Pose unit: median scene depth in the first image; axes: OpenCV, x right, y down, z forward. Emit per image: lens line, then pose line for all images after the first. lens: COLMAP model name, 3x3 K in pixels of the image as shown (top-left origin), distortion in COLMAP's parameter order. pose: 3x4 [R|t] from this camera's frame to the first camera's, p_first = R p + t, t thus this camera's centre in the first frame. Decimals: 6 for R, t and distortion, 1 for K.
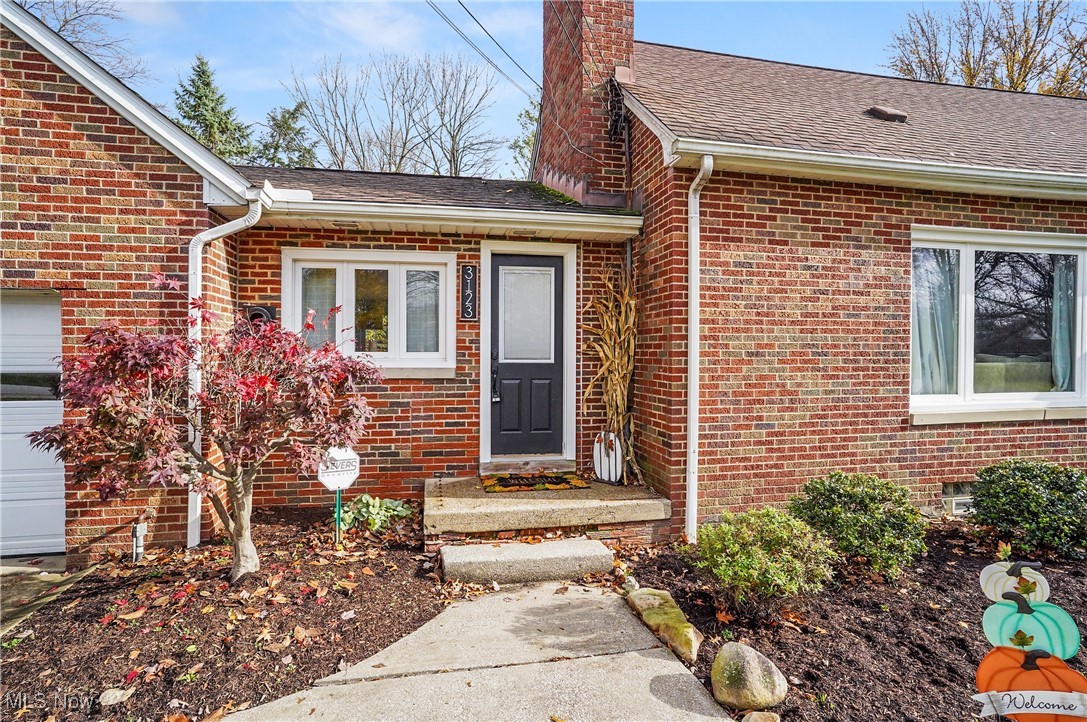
lens RADIAL K [[581.3, 0, 542.1], [0, 581.3, 369.8], [0, 0, 1]] dist [-0.072597, 0.046148]
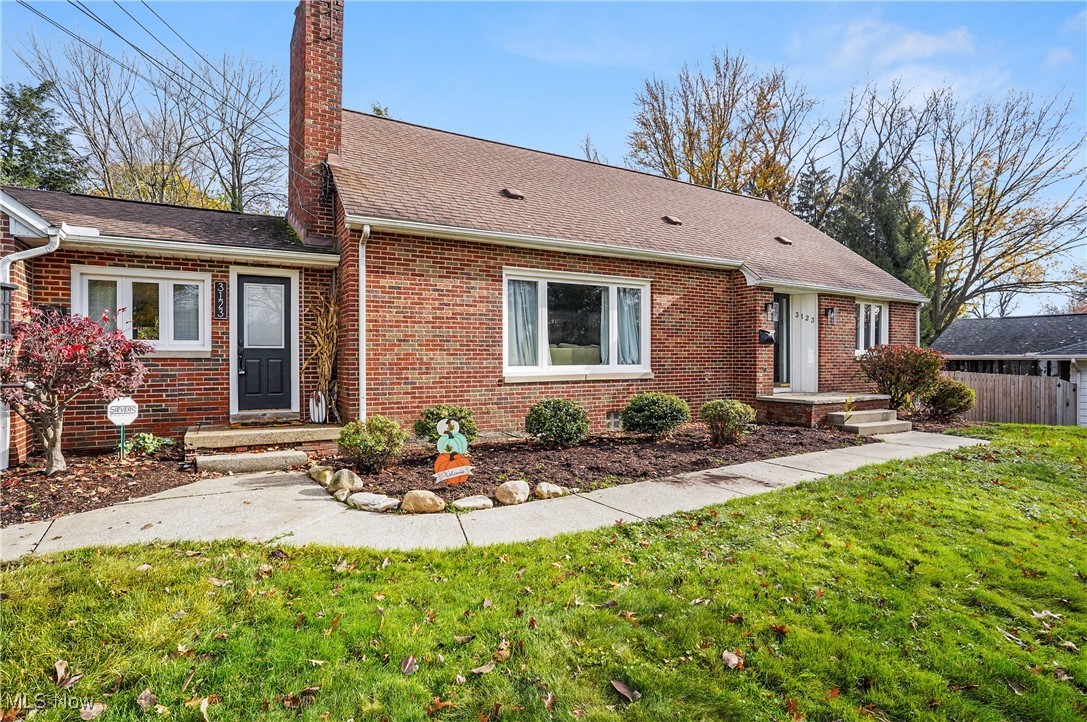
lens RADIAL K [[581.3, 0, 542.1], [0, 581.3, 369.8], [0, 0, 1]] dist [-0.072597, 0.046148]
pose [[0.946738, -0.010312, 0.321841, 0.192711], [0.013790, 0.999869, -0.008529, 0.073064], [-0.321711, 0.012513, 0.946755, -0.687151]]
